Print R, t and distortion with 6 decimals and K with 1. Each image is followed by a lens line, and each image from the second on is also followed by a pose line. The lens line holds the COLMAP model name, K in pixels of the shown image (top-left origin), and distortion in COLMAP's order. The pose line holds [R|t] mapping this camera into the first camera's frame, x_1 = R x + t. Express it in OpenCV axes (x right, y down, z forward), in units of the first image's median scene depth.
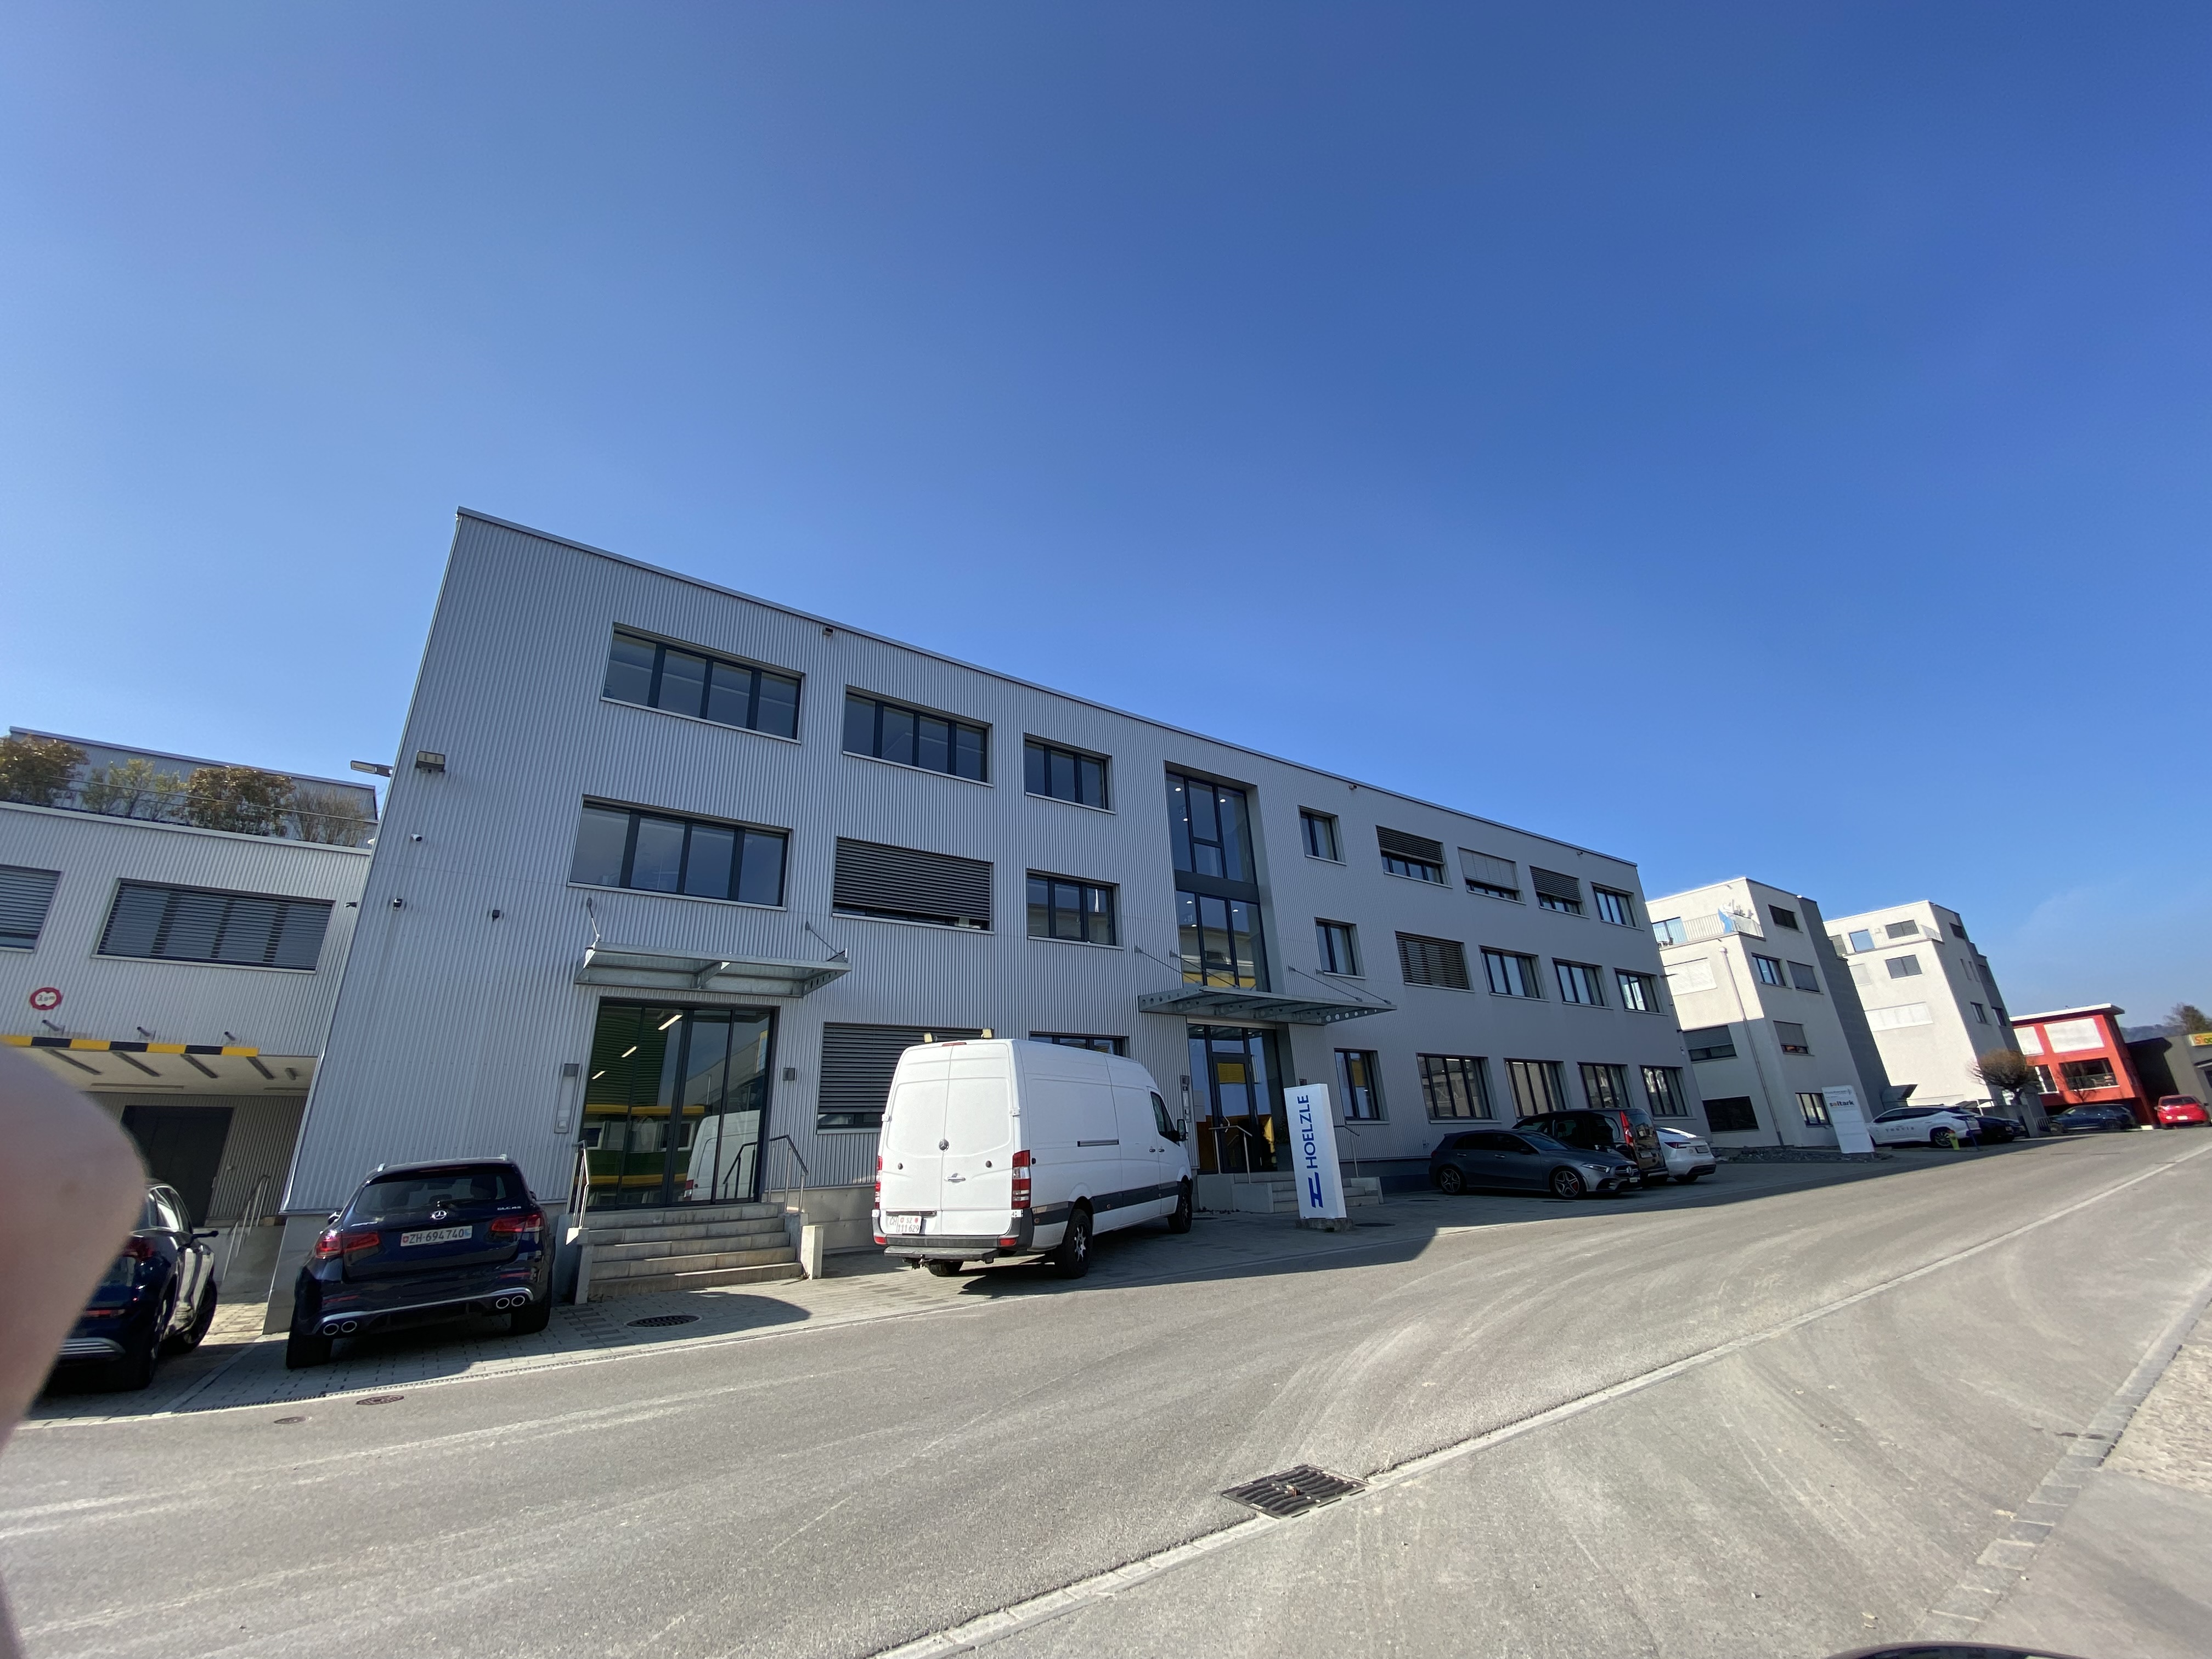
lens RADIAL K [[887.6, 0, 1106.0], [0, 887.6, 829.5], [0, 0, 1]] dist [0.032082, -0.033108]
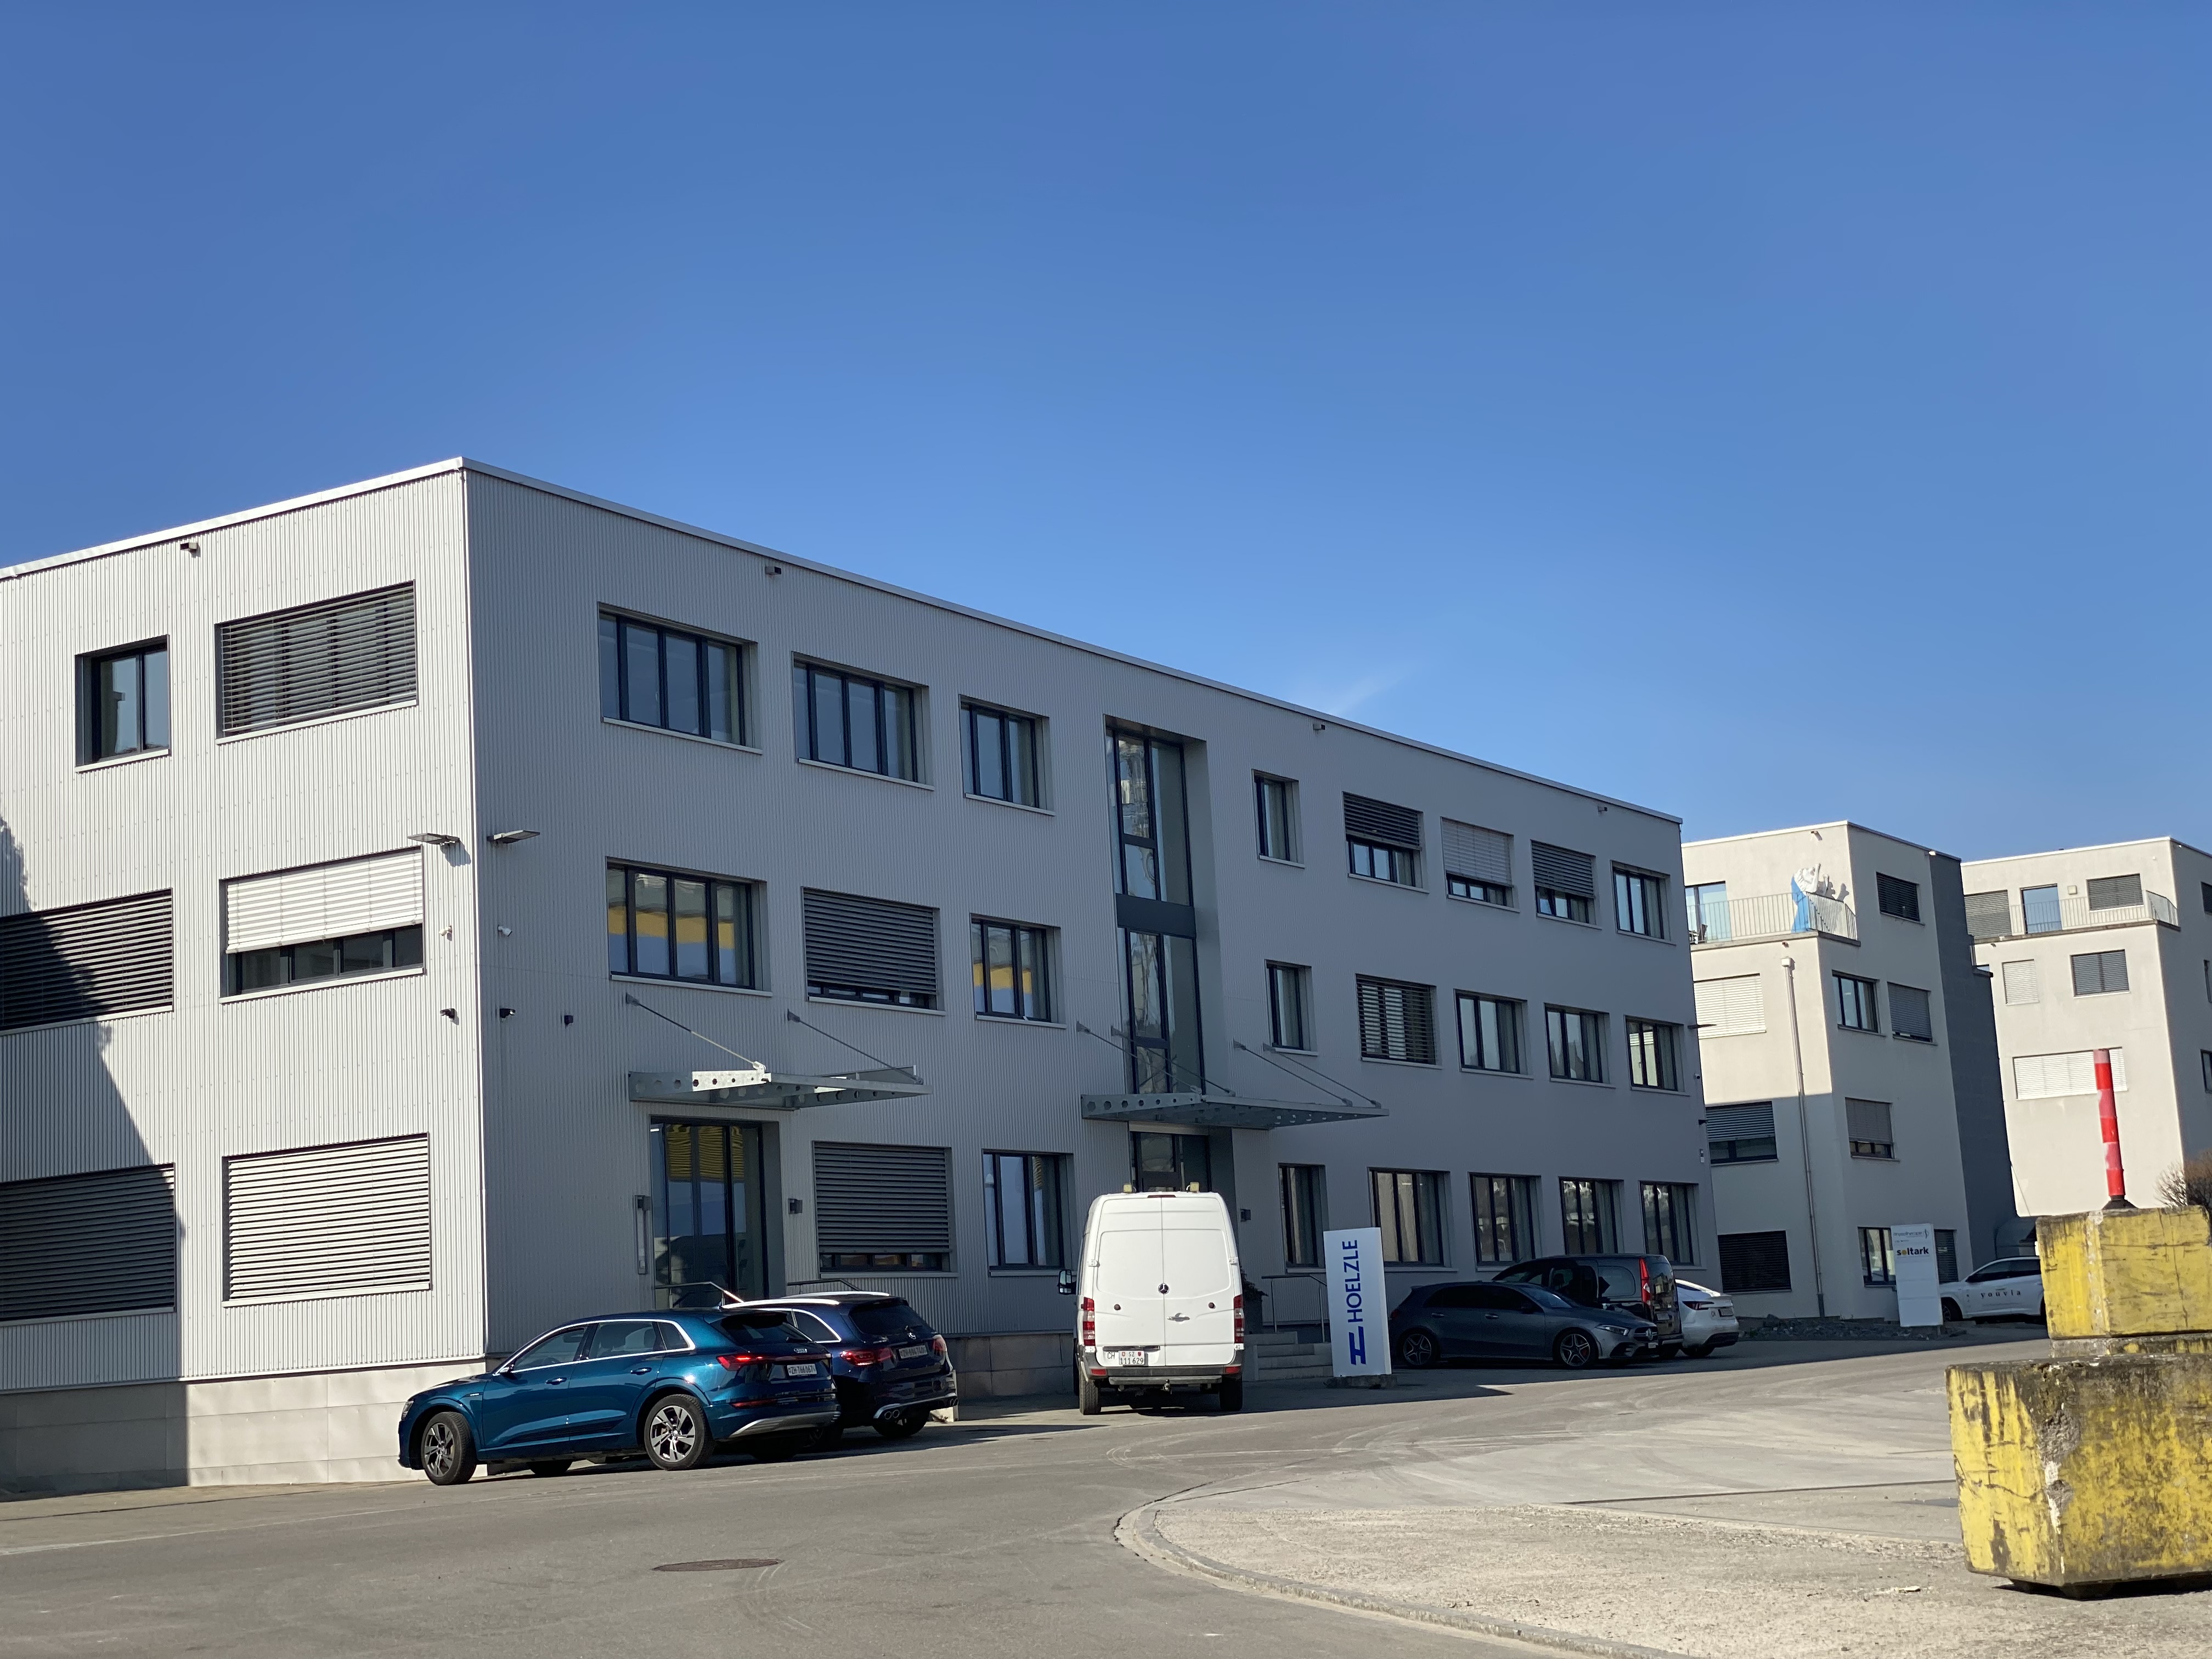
lens RADIAL K [[3231.3, 0, 1106.0], [0, 3231.3, 829.5], [0, 0, 1]] dist [0.150766, -0.425076]
pose [[0.919111, 0.063657, 0.388823, -0.841821], [-0.134121, 0.978474, 0.156847, -0.369166], [-0.370469, -0.196309, 0.907863, -1.126704]]
